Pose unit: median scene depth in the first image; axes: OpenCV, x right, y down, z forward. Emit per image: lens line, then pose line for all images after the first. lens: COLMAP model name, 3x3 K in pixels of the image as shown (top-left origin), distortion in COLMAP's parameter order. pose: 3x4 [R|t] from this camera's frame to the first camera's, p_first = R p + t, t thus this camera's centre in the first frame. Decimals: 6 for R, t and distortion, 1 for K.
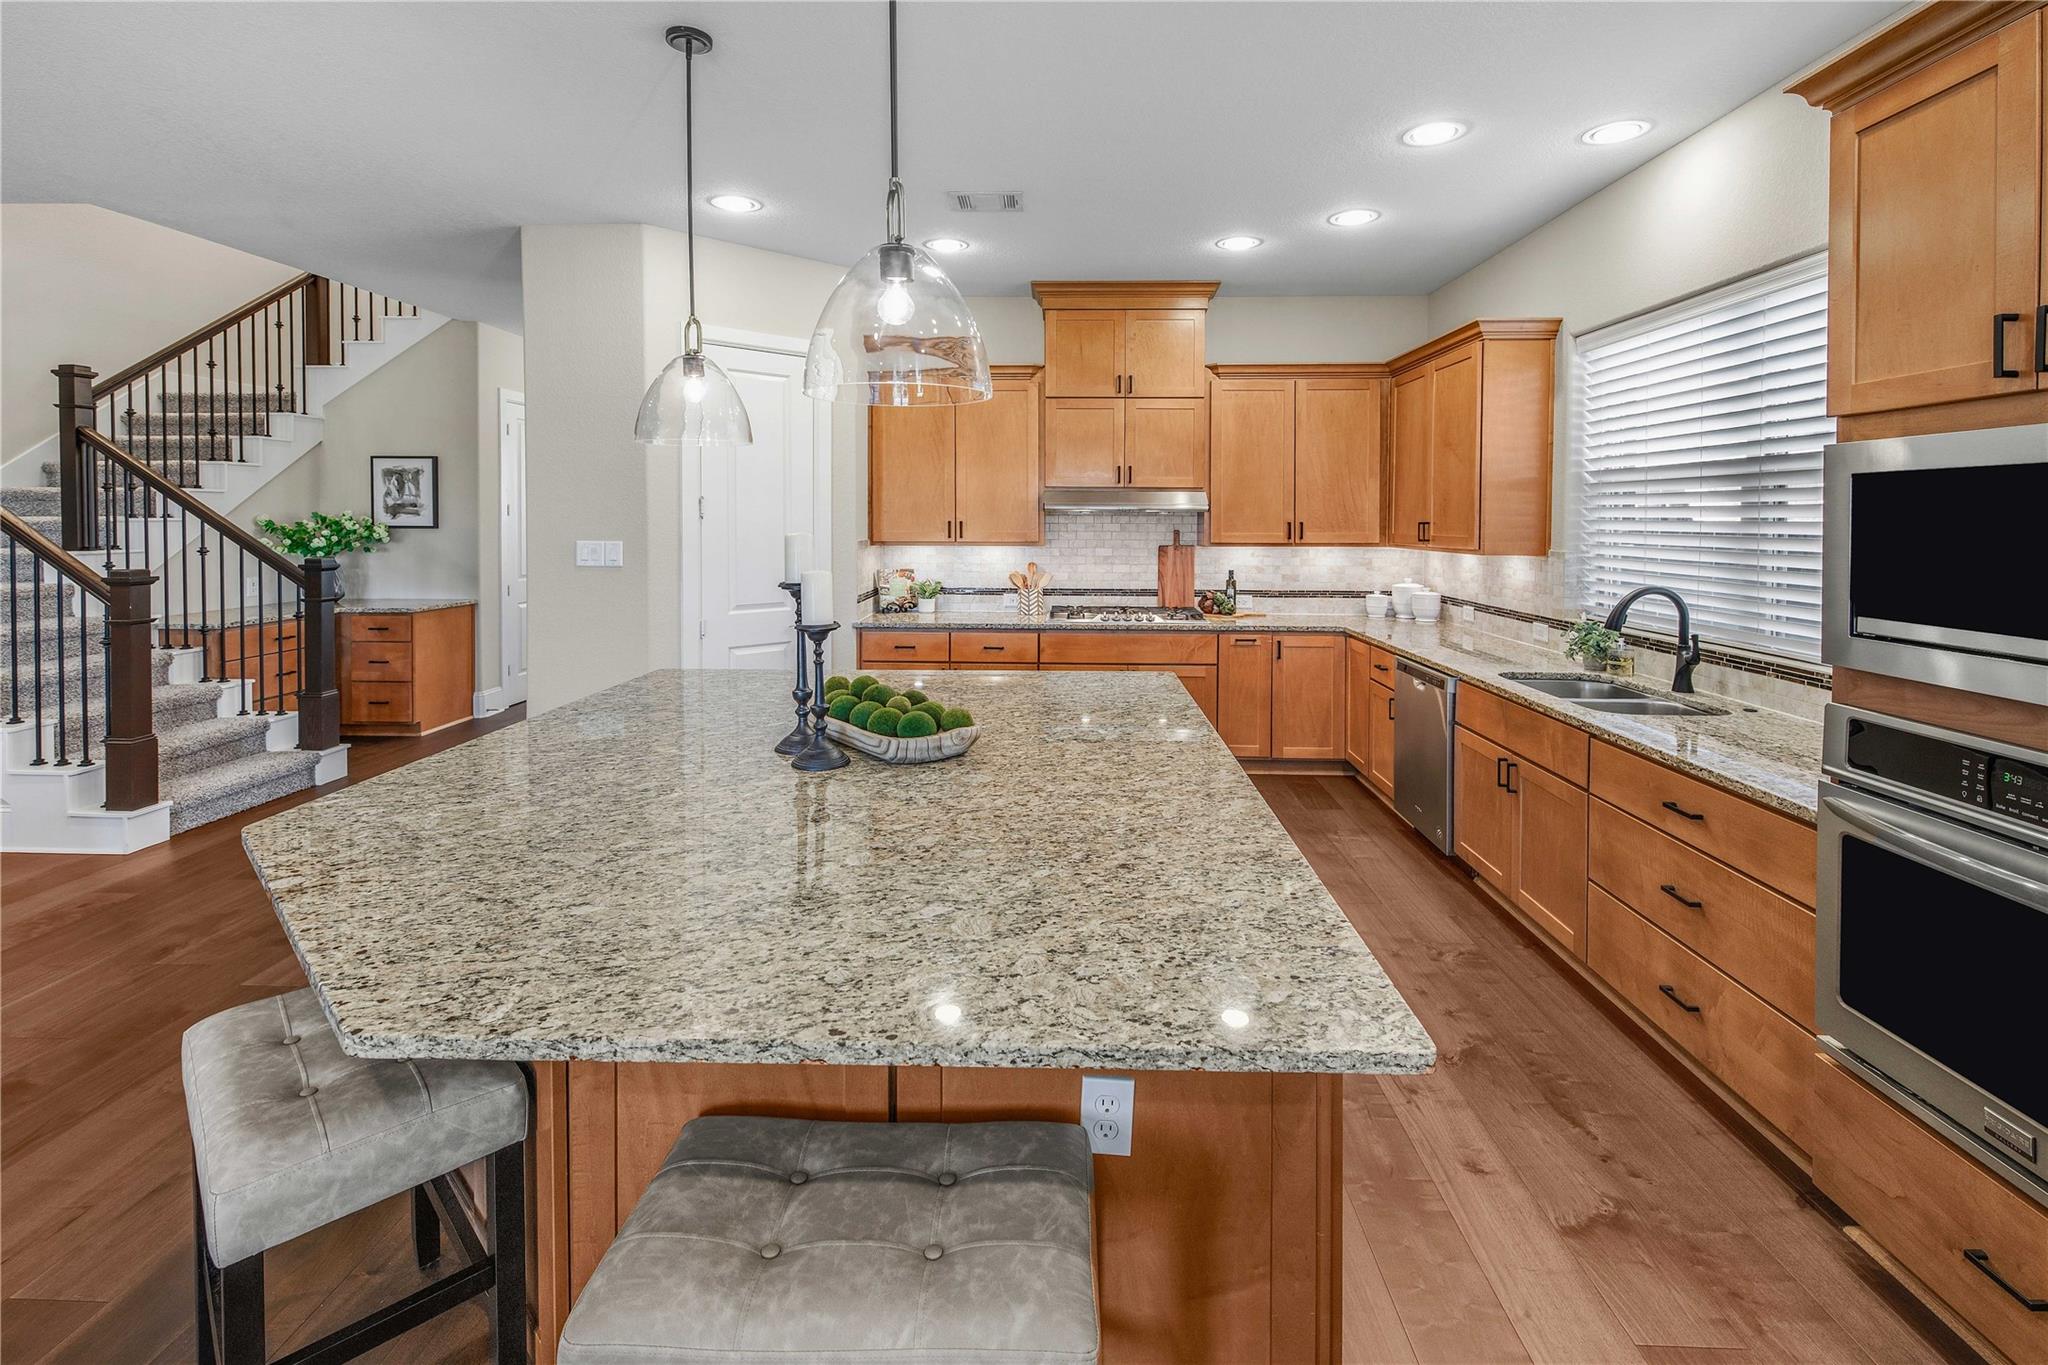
lens RADIAL K [[931.0, 0, 1026.1], [0, 931.0, 533.7], [0, 0, 1]] dist [0.015708, -0.006821]
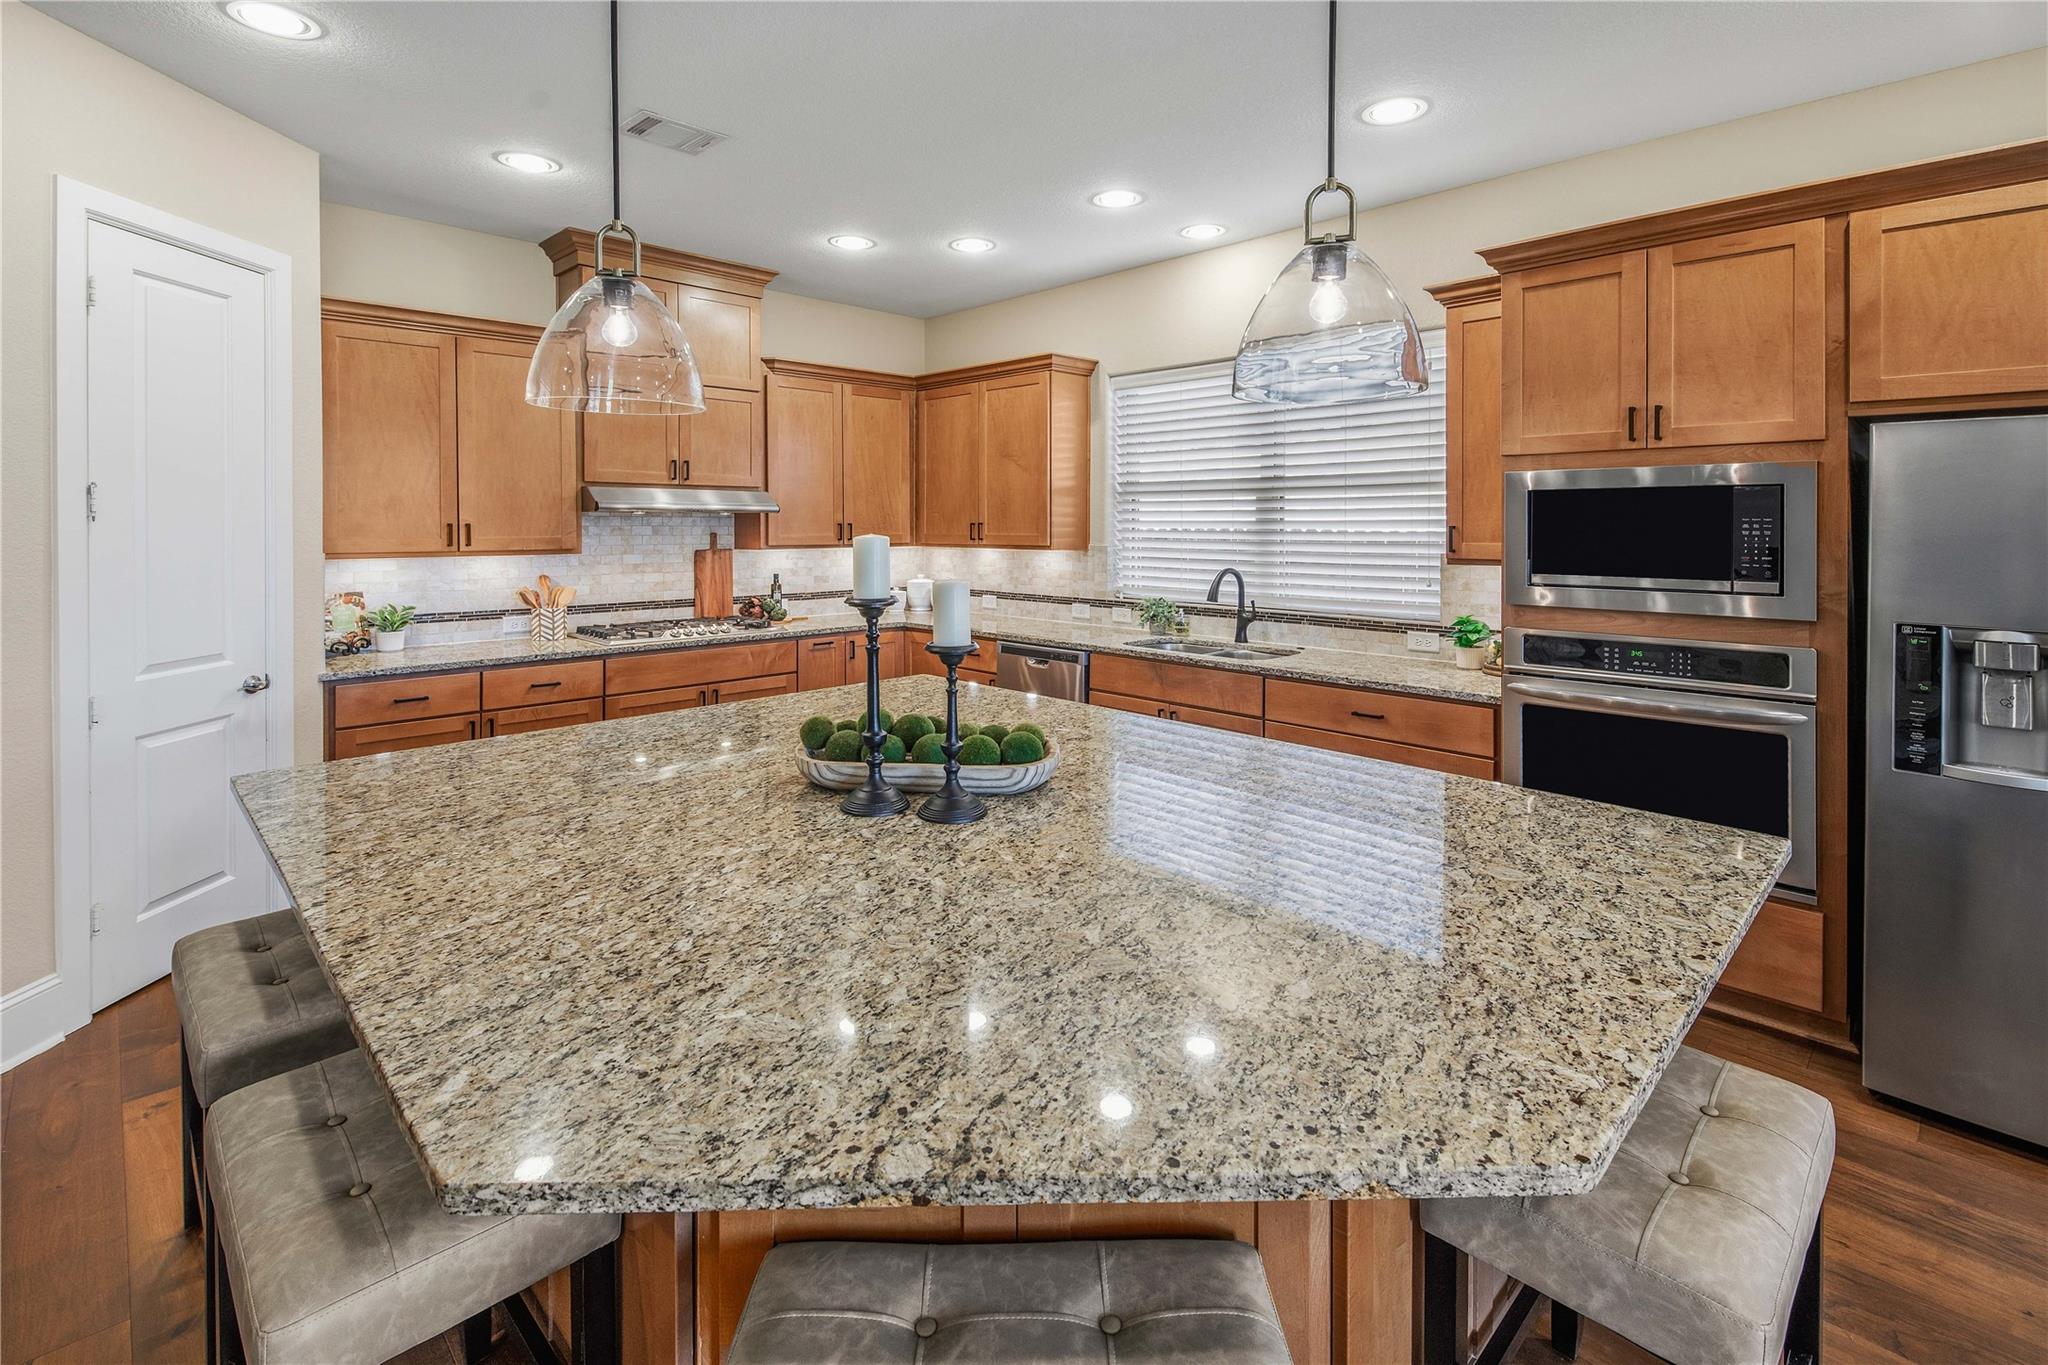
lens RADIAL K [[937.5, 0, 1022.1], [0, 937.5, 530.5], [0, 0, 1]] dist [0.015299, -0.007707]
pose [[0.692938, -0.008575, 0.720946, -0.319125], [0.013934, 0.999902, -0.001499, -0.000537], [-0.720862, 0.011084, 0.692990, 0.155793]]
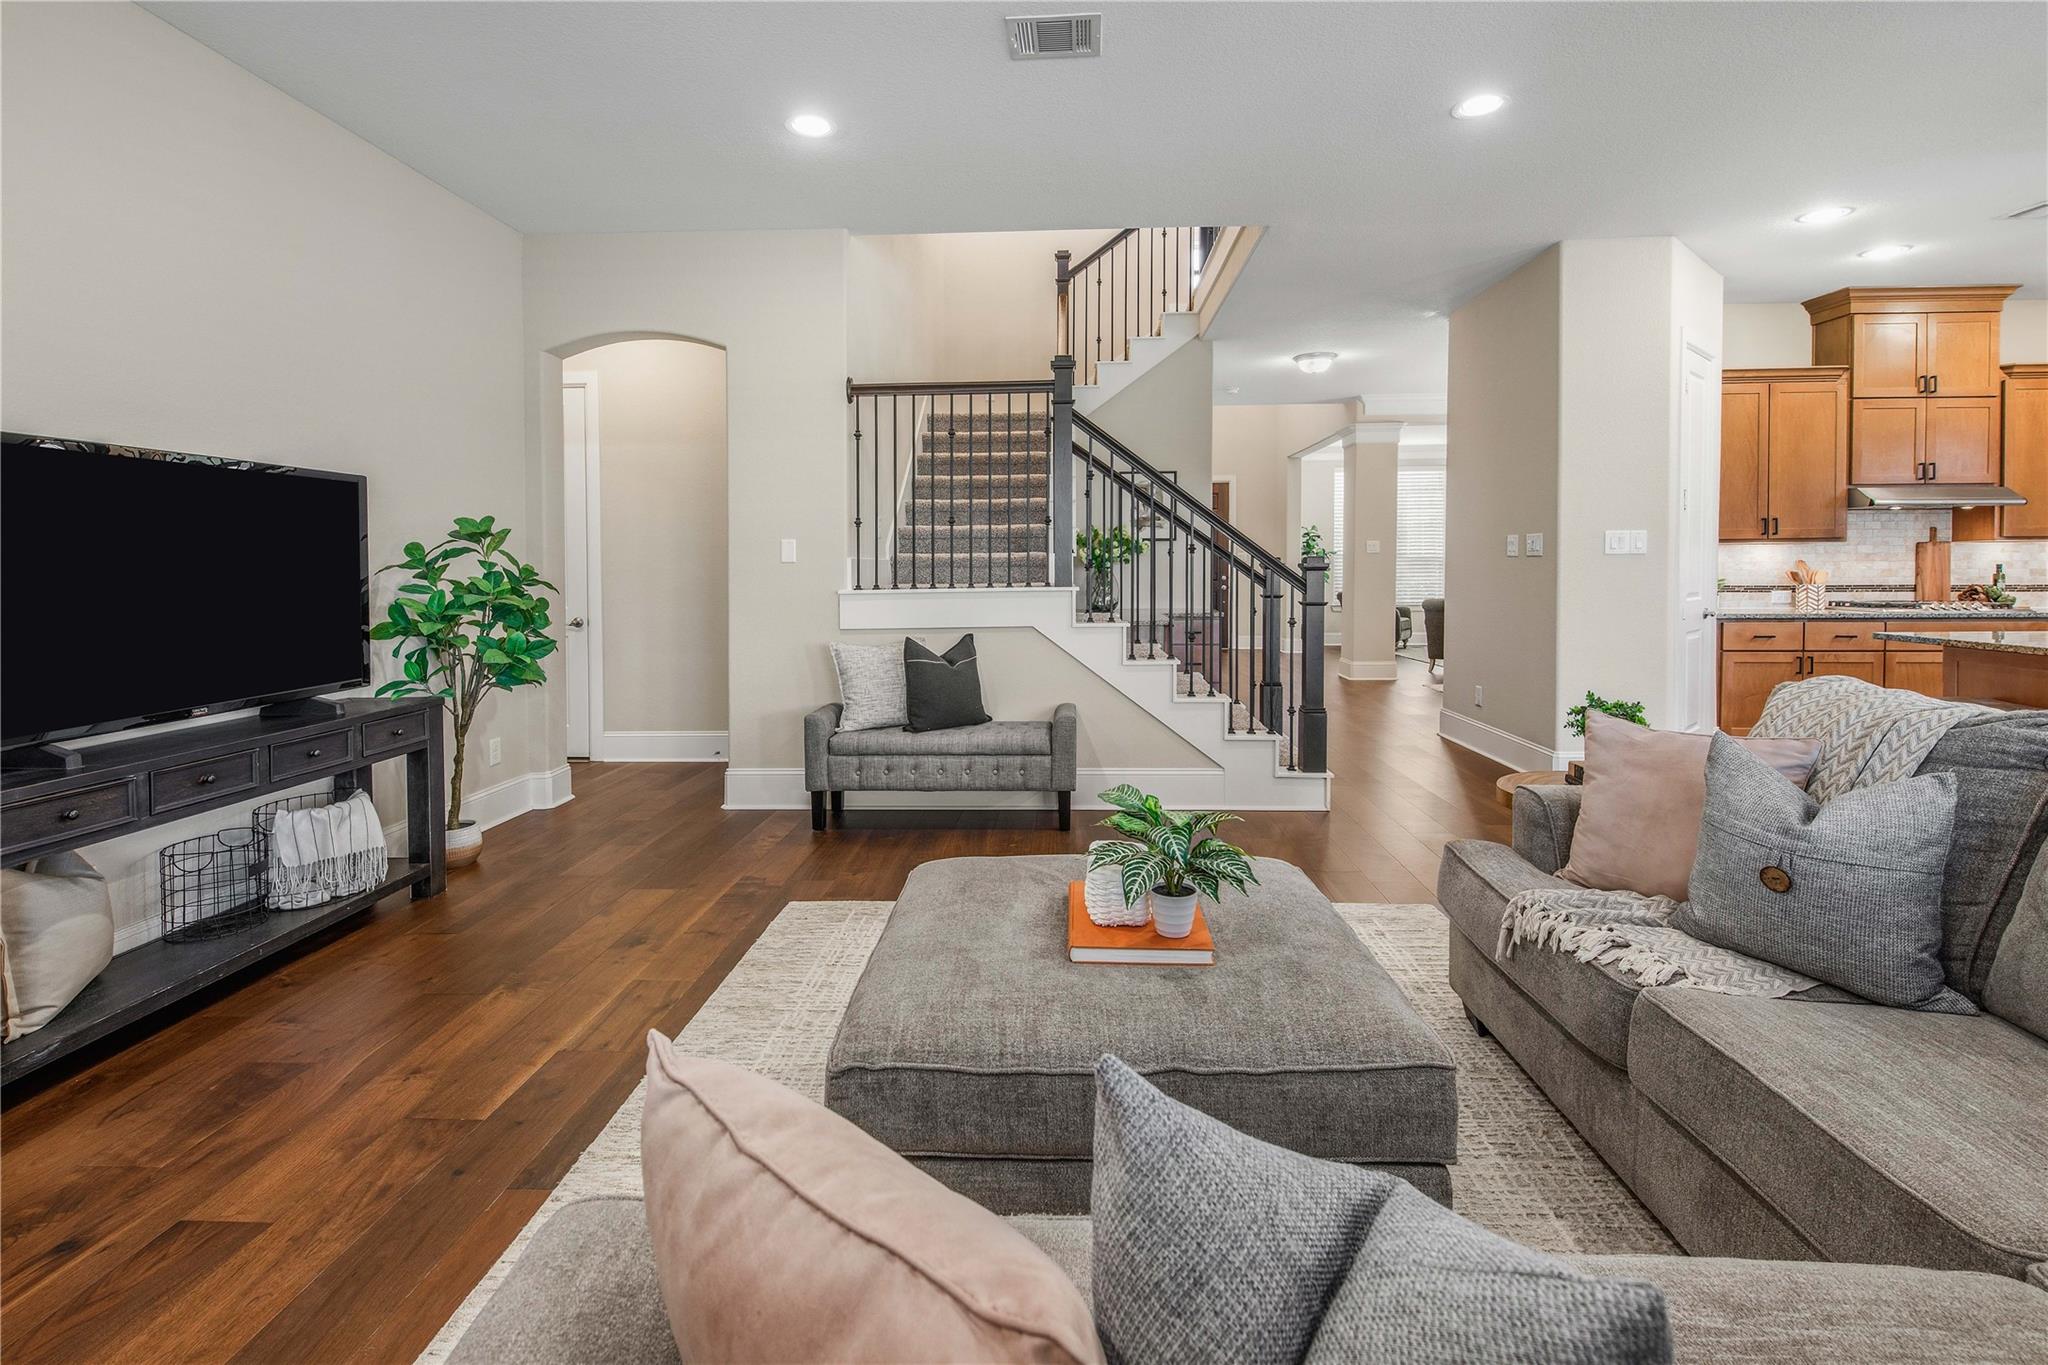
lens RADIAL K [[986.4, 0, 1027.5], [0, 986.4, 583.9], [0, 0, 1]] dist [0.012853, -0.009474]
pose [[0.999825, -0.013940, -0.012491, -0.879796], [0.013930, 0.999903, -0.000876, 0.048697], [0.012502, 0.000702, 0.999922, -0.119688]]
